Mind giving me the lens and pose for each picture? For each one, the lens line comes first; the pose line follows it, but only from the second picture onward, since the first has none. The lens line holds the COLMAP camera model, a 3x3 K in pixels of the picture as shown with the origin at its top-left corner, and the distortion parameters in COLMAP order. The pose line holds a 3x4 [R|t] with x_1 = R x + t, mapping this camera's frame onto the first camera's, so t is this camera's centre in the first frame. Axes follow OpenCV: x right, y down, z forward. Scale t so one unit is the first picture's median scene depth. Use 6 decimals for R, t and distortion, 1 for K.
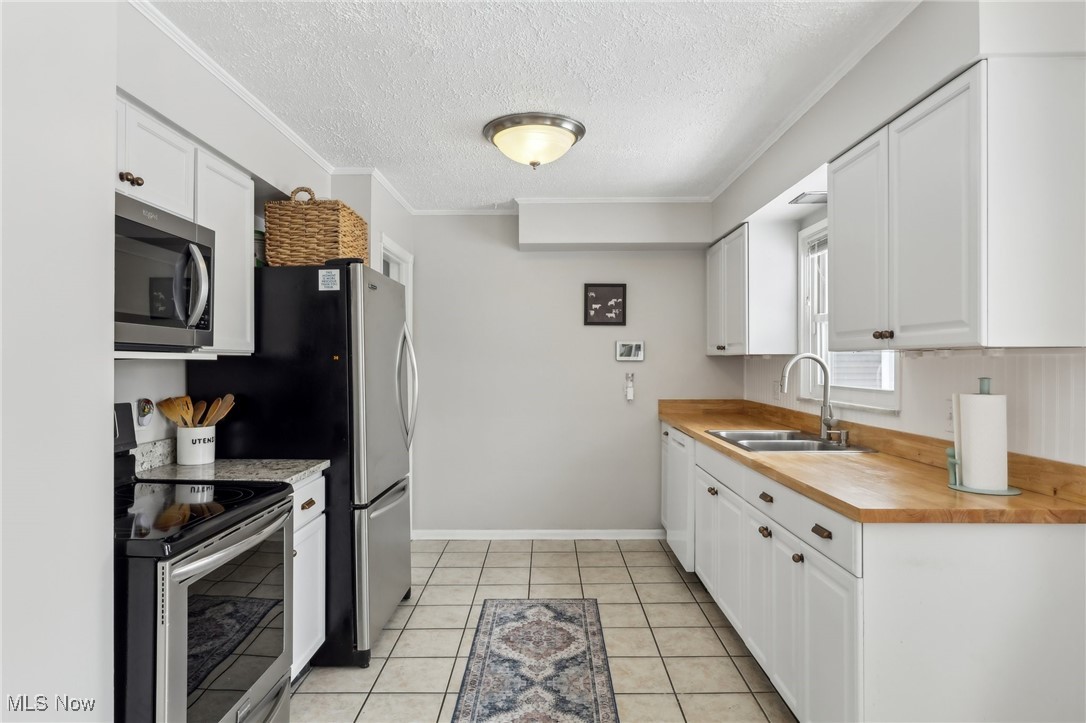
lens RADIAL K [[643.3, 0, 541.7], [0, 643.3, 358.3], [0, 0, 1]] dist [0.007269, 0.001071]
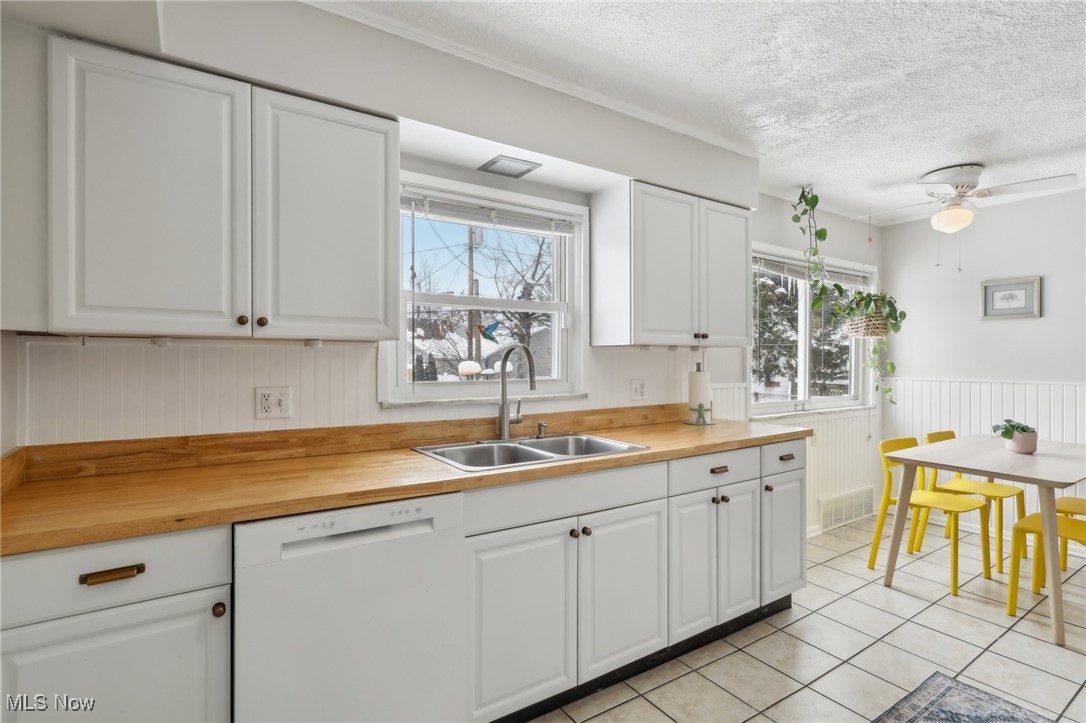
lens RADIAL K [[529.3, 0, 537.8], [0, 529.3, 362.9], [0, 0, 1]] dist [0.001225, 0.000114]
pose [[-0.558845, -0.003757, 0.829264, -0.212123], [-0.002363, 0.999993, 0.002938, 0.018030], [-0.829269, -0.000317, -0.558850, 1.494747]]
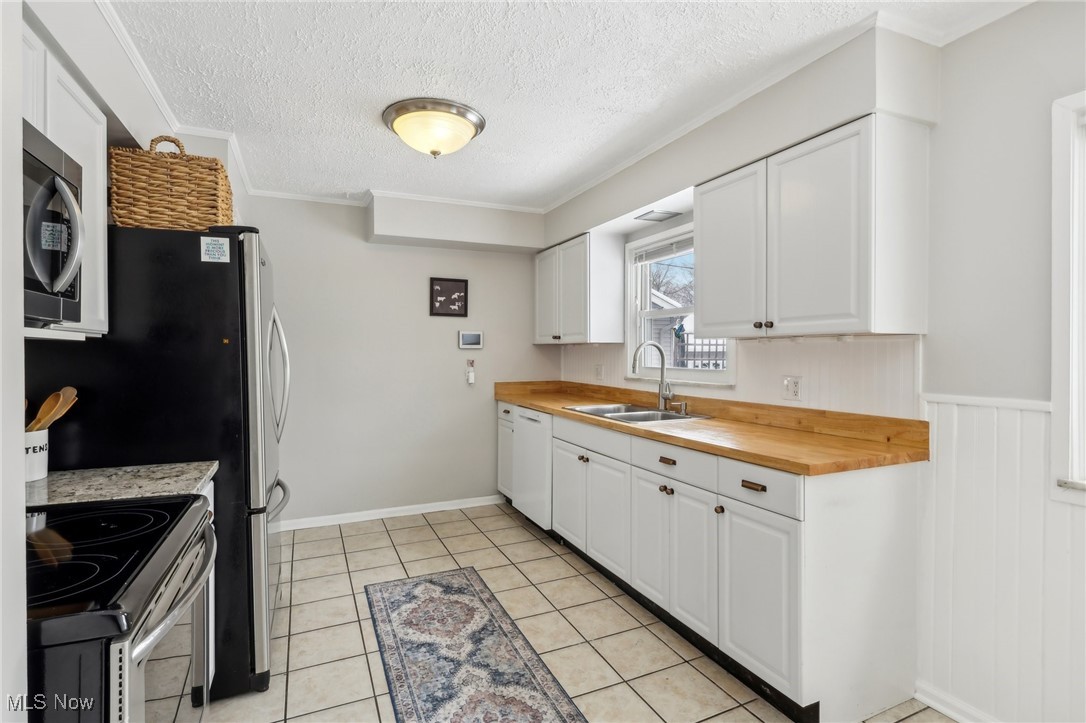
lens RADIAL K [[529.3, 0, 541.3], [0, 529.3, 356.6], [0, 0, 1]] dist [0.001225, 0.000114]
pose [[0.909763, -0.004579, 0.415103, -0.219412], [-0.000743, 0.999920, 0.012660, 0.009898], [-0.415128, -0.011826, 0.909686, 0.176465]]
